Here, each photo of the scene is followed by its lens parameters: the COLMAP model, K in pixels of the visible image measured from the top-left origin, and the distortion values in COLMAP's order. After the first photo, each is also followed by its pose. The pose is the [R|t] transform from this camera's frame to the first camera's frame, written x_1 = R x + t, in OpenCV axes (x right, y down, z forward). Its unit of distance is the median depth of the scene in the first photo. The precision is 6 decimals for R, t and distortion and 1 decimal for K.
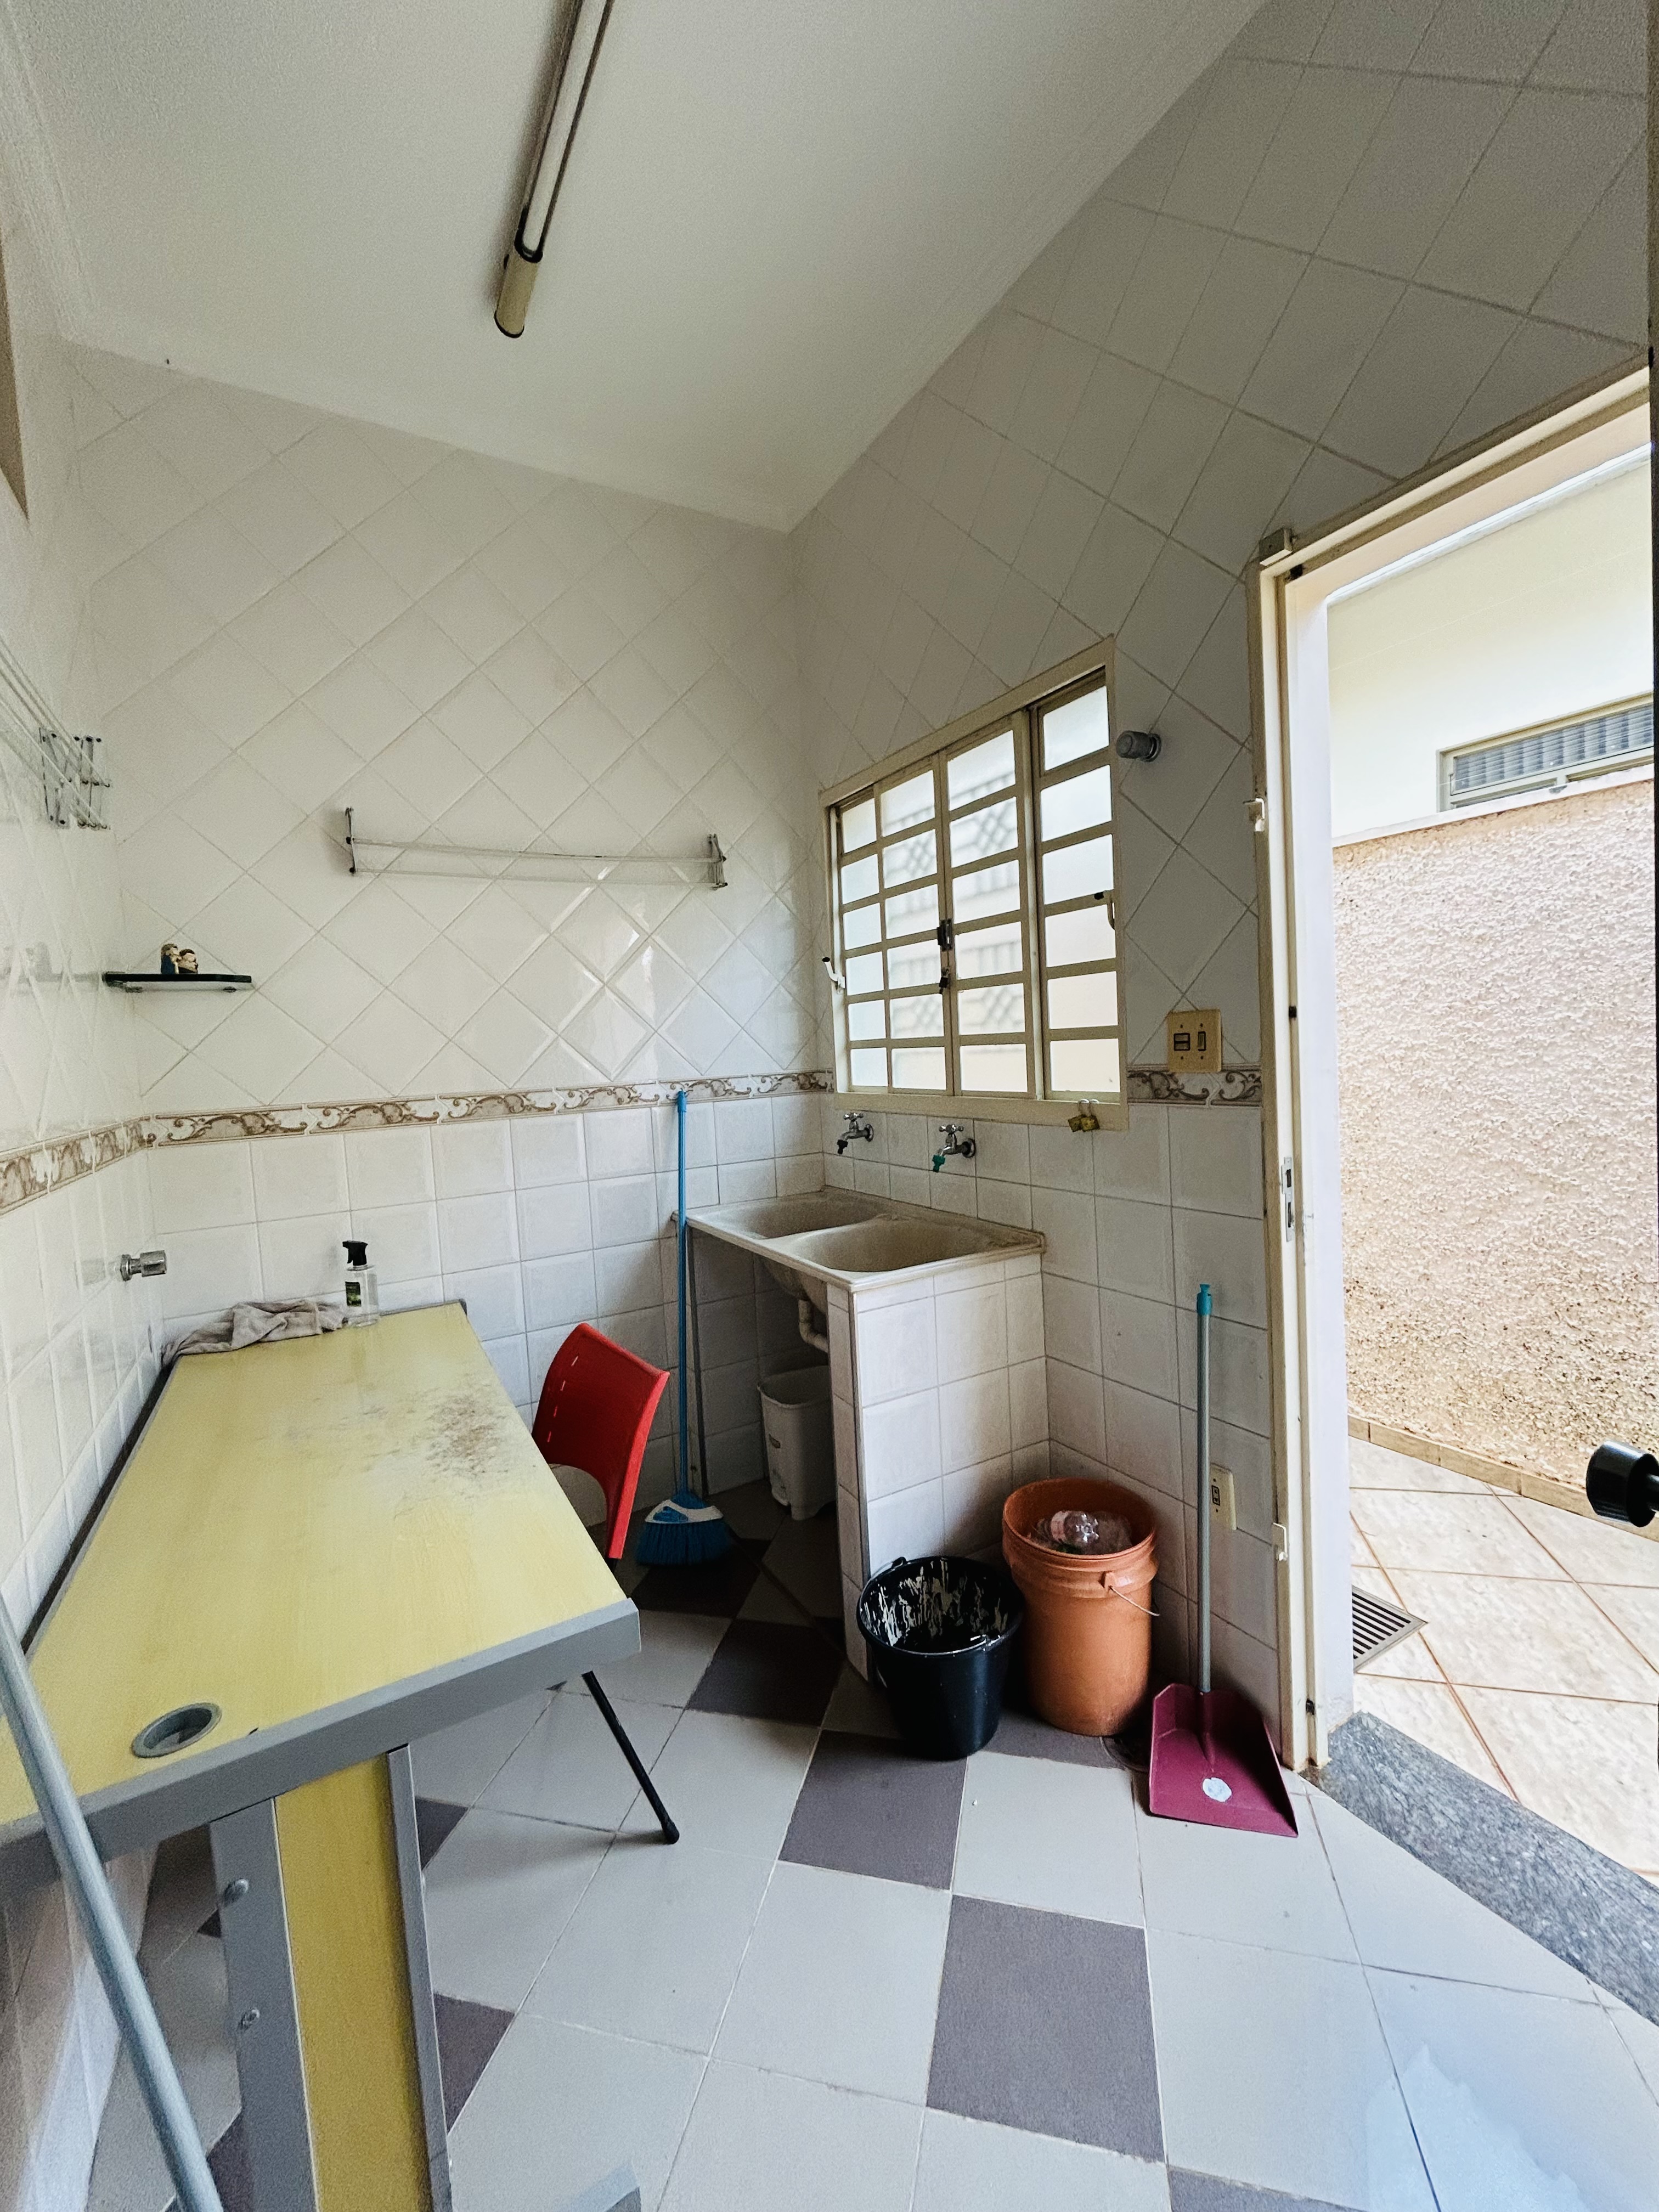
lens RADIAL K [[899.5, 0, 826.7], [0, 899.5, 1109.5], [0, 0, 1]] dist [0.002505, 0.001105]
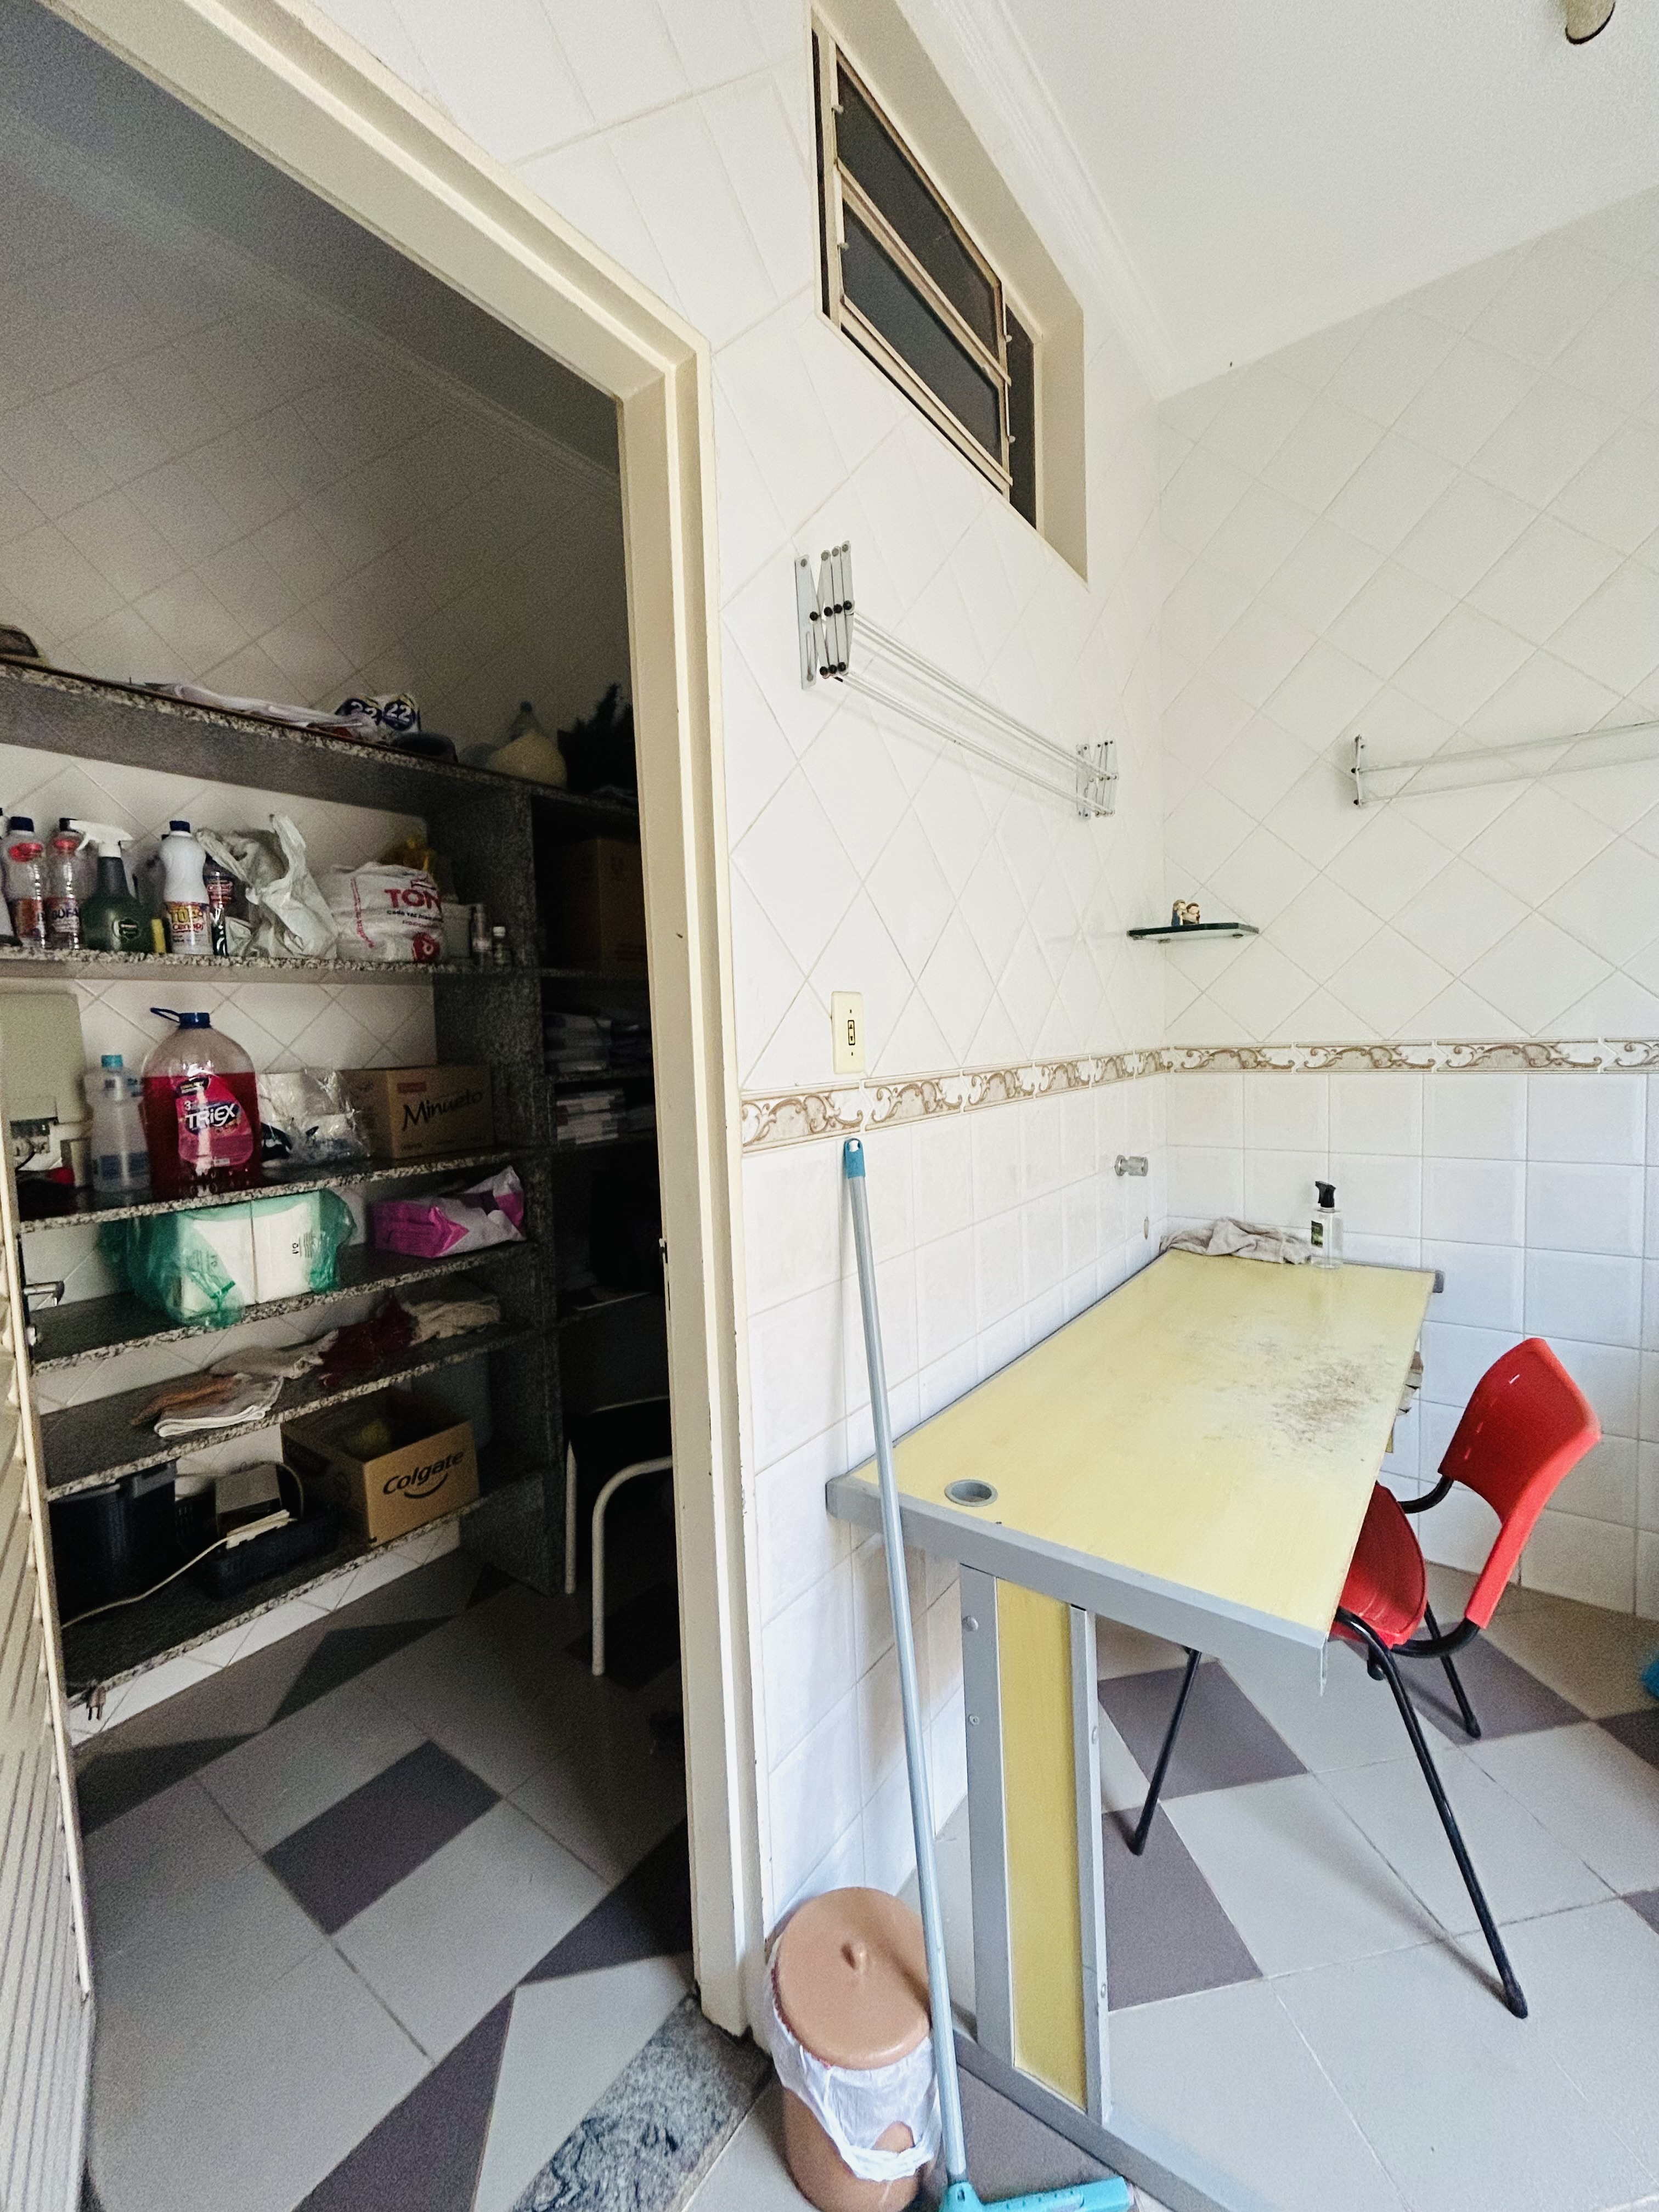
lens RADIAL K [[899.5, 0, 831.7], [0, 899.5, 1103.6], [0, 0, 1]] dist [0.002505, 0.001105]
pose [[0.411396, 0.114117, -0.904284, 0.148464], [-0.052606, 0.993450, 0.101437, -0.013866], [0.909937, 0.005840, 0.414705, 0.091530]]
